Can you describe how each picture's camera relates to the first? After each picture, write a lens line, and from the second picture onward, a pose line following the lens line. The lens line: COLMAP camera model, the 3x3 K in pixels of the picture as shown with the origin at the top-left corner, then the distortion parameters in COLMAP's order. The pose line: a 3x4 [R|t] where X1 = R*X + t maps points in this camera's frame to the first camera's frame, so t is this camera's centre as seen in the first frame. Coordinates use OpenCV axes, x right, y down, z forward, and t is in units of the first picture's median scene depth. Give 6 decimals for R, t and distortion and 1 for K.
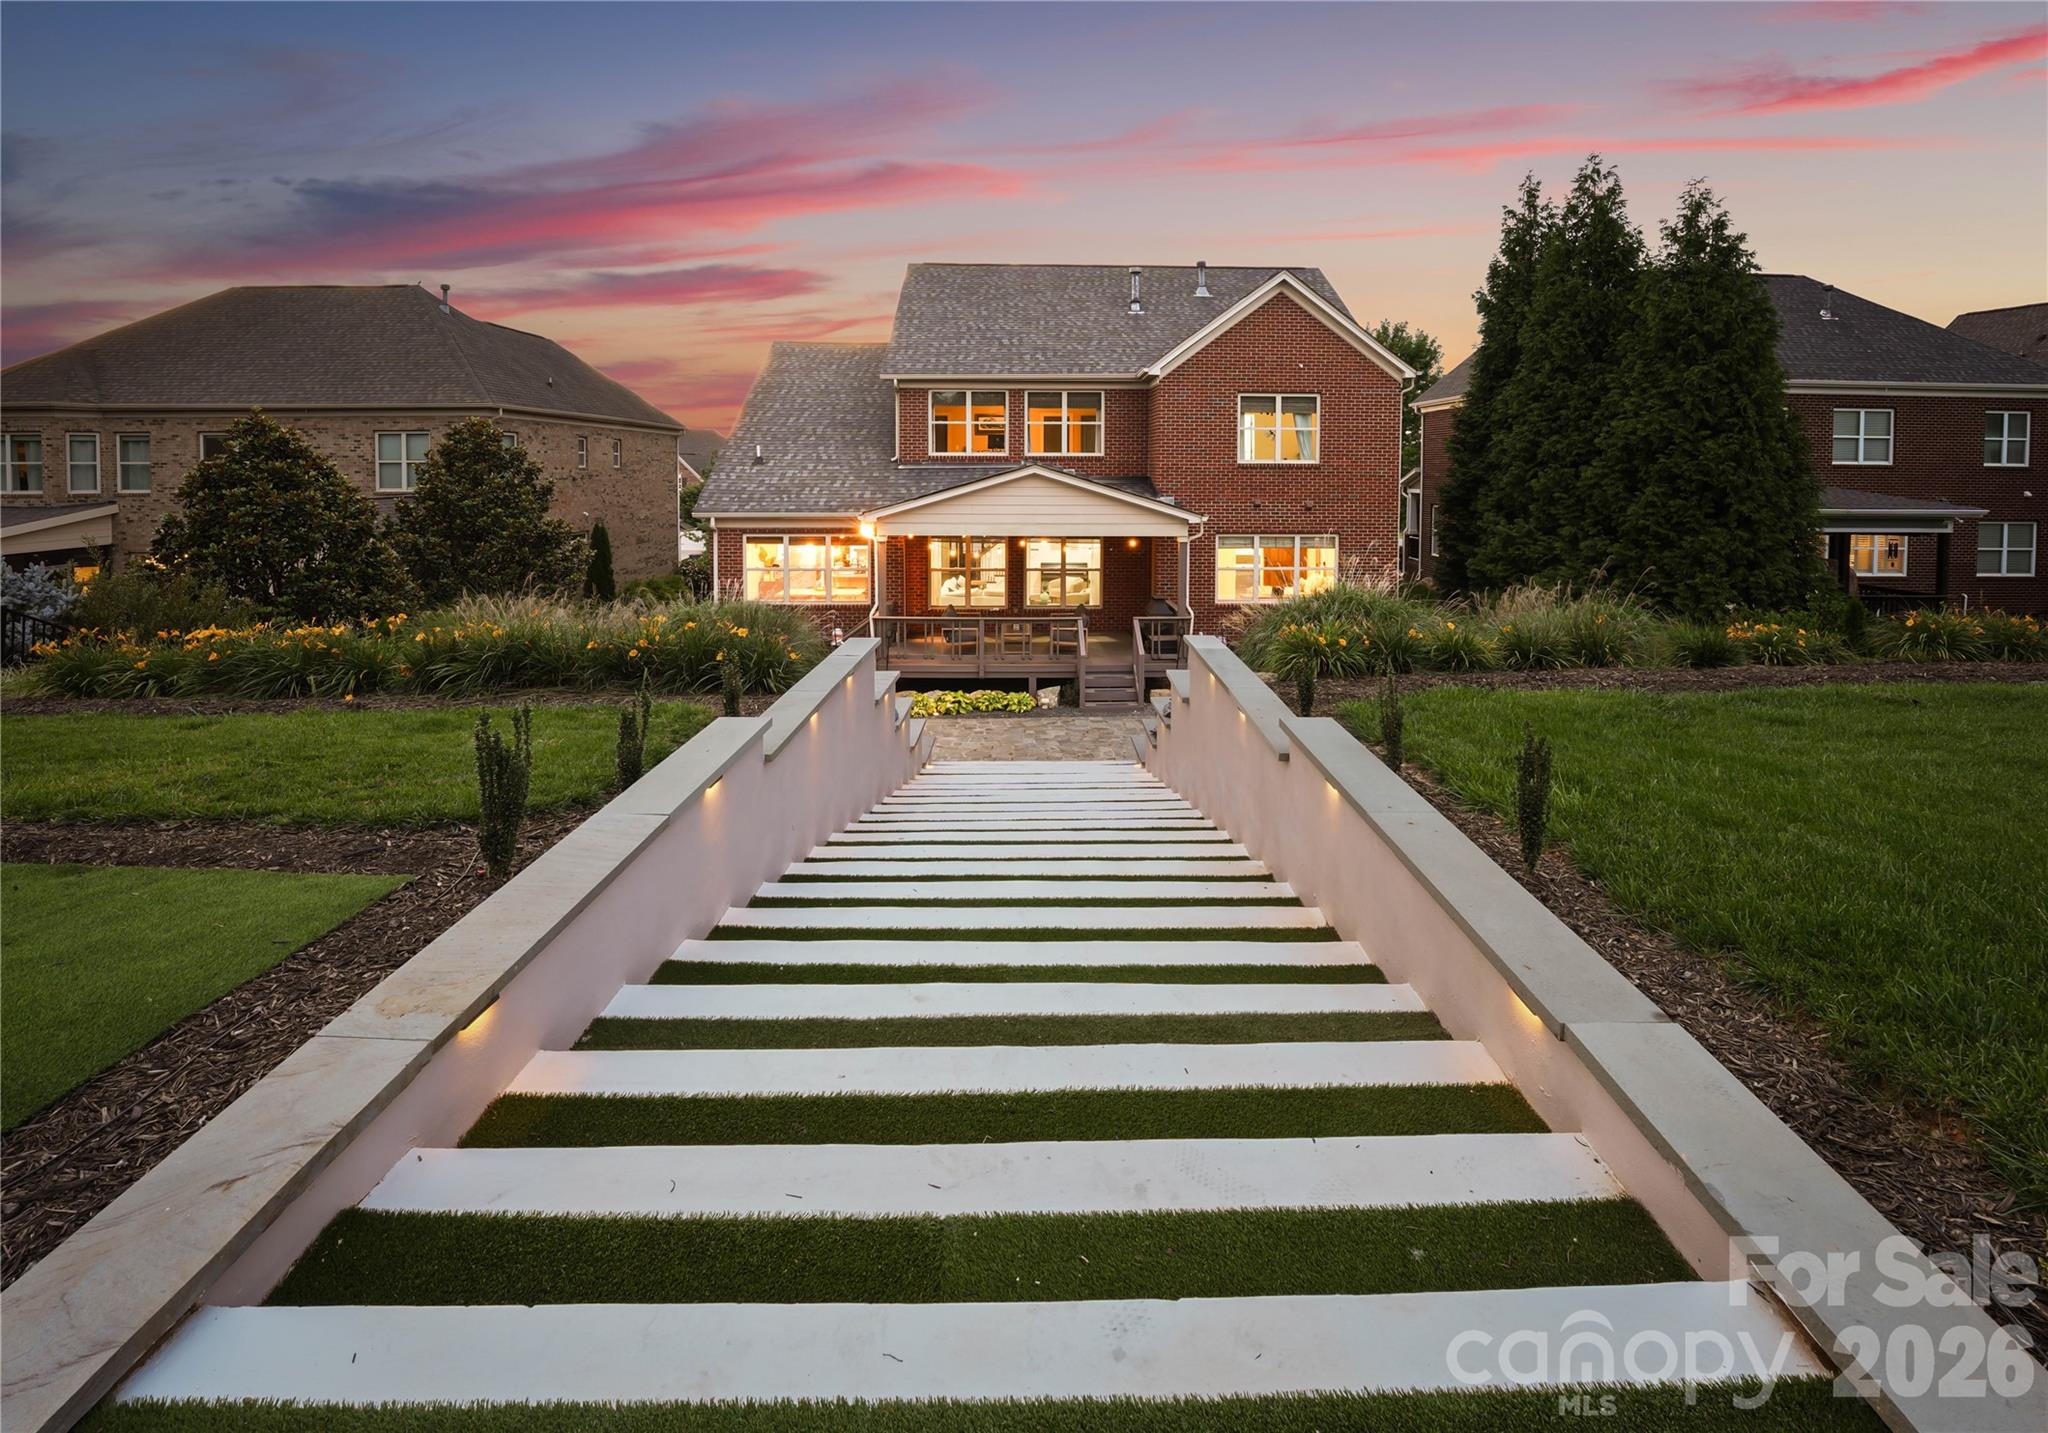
lens RADIAL K [[915.4, 0, 1026.1], [0, 915.4, 537.4], [0, 0, 1]] dist [-0.045100, 0.000189]
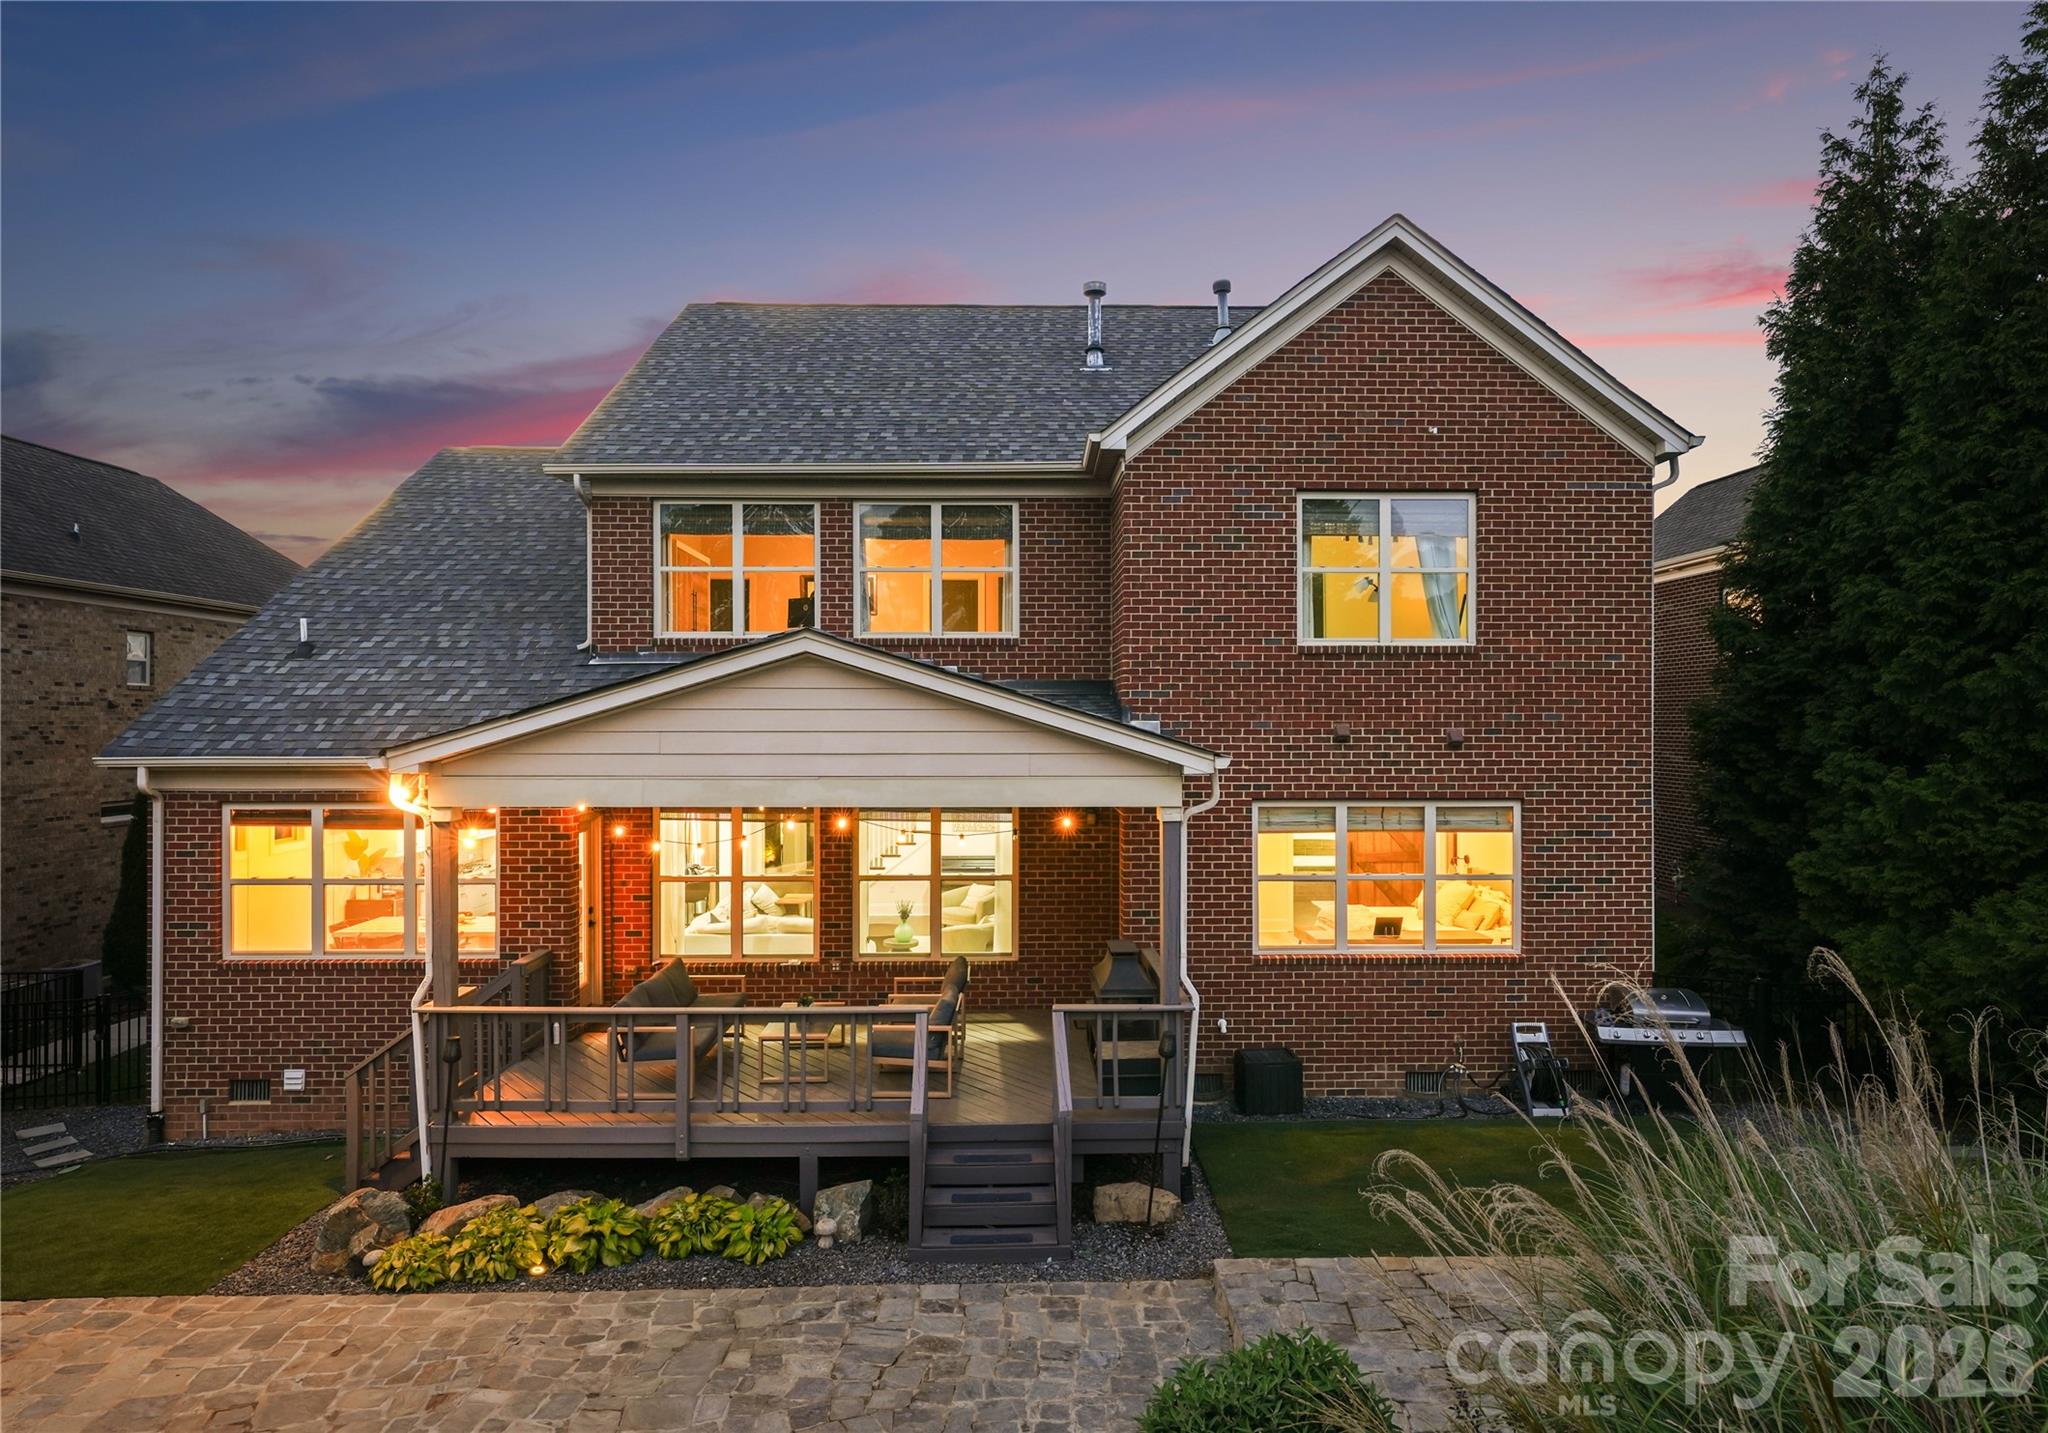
lens RADIAL K [[1198.1, 0, 1073.6], [0, 1198.1, 713.3], [0, 0, 1]] dist [-0.001208, 0.026747]
pose [[0.998910, 0.000217, 0.046685, 0.091432], [0.003511, 0.996809, -0.079751, 0.000290], [-0.046554, 0.079828, 0.995721, 0.409883]]
